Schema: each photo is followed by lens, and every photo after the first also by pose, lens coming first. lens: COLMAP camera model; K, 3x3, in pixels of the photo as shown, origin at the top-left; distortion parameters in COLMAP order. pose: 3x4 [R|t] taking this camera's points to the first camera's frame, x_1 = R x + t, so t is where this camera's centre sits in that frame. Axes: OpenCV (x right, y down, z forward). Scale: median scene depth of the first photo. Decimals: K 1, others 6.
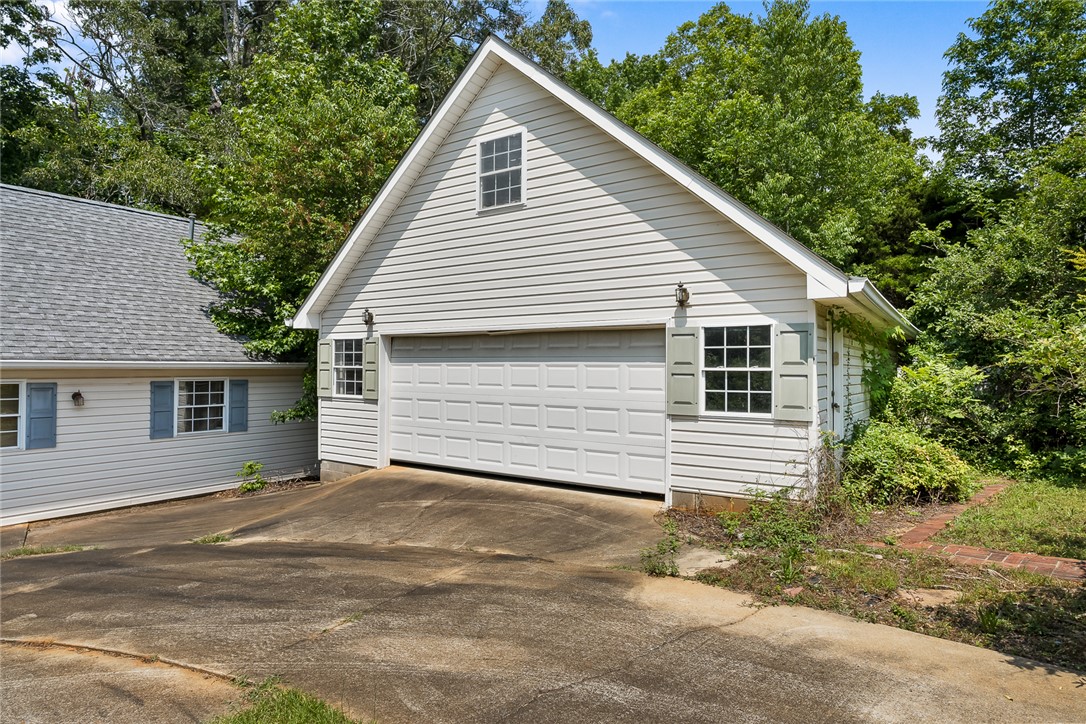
lens RADIAL K [[615.9, 0, 542.9], [0, 615.9, 371.0], [0, 0, 1]] dist [0.006365, 0.001670]
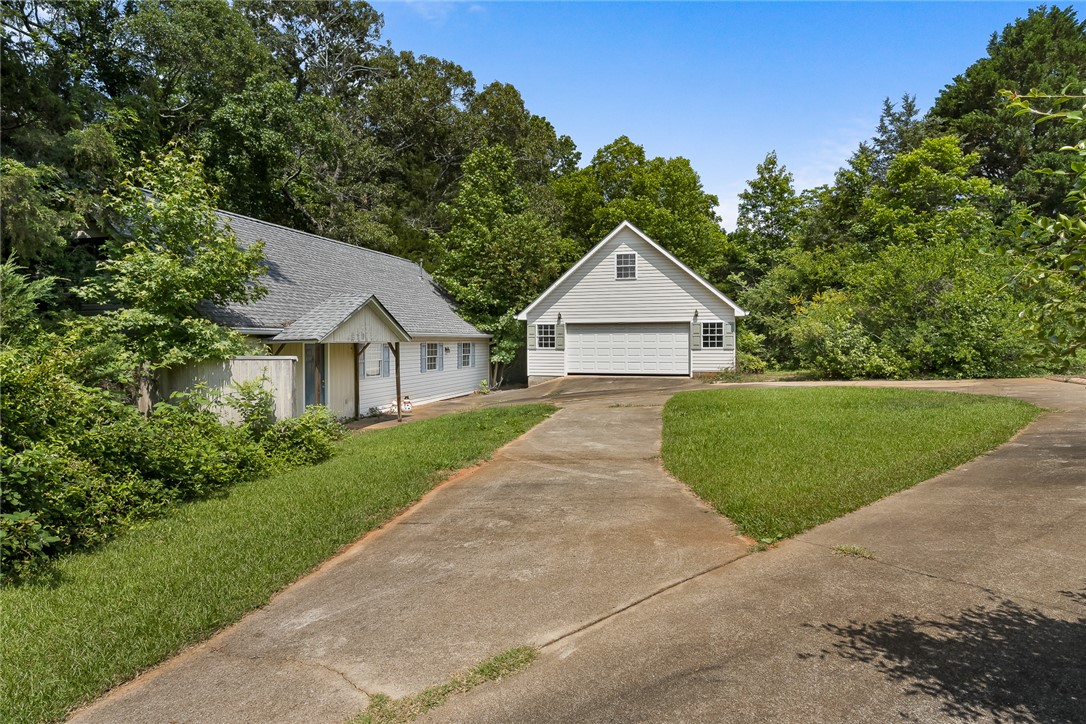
lens RADIAL K [[606.9, 0, 539.0], [0, 606.9, 351.9], [0, 0, 1]] dist [0.001095, 0.000100]
pose [[0.944121, -0.013549, 0.329320, -1.204971], [0.009891, 0.999869, 0.012779, 0.026798], [-0.329450, -0.008808, 0.944132, -1.320820]]
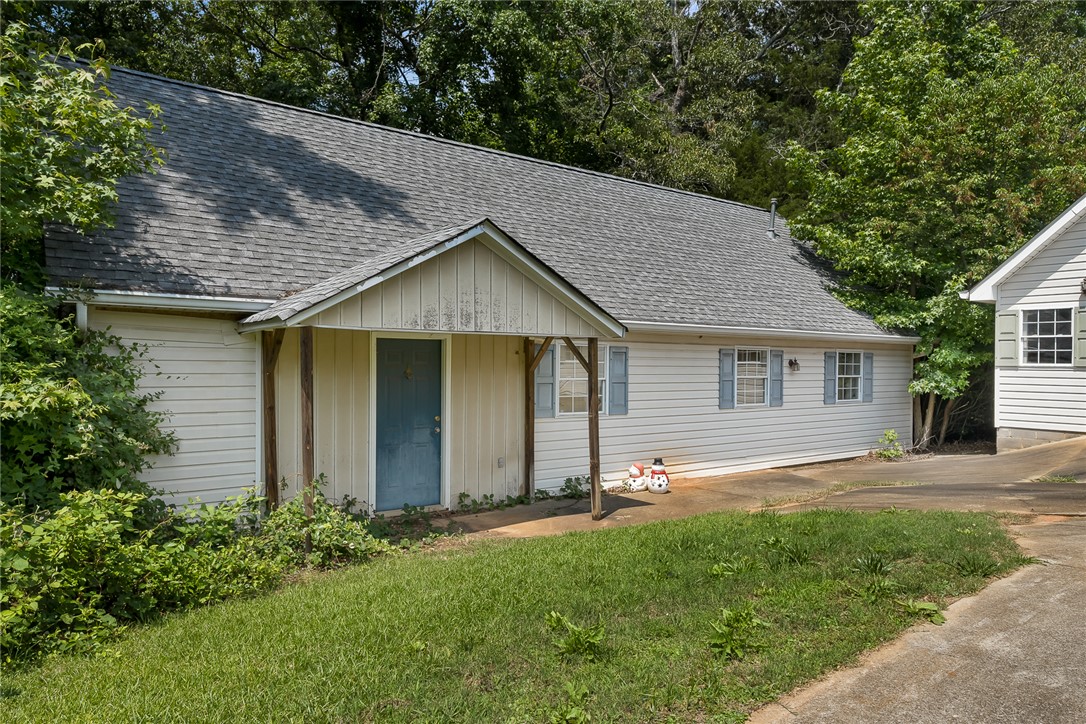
lens RADIAL K [[727.8, 0, 541.6], [0, 727.8, 371.4], [0, 0, 1]] dist [-0.003104, 0.000953]
pose [[0.951536, 0.006074, -0.307476, -0.796260], [-0.005493, 0.999981, 0.002753, 0.056760], [0.307487, -0.000930, 0.951552, -0.438313]]
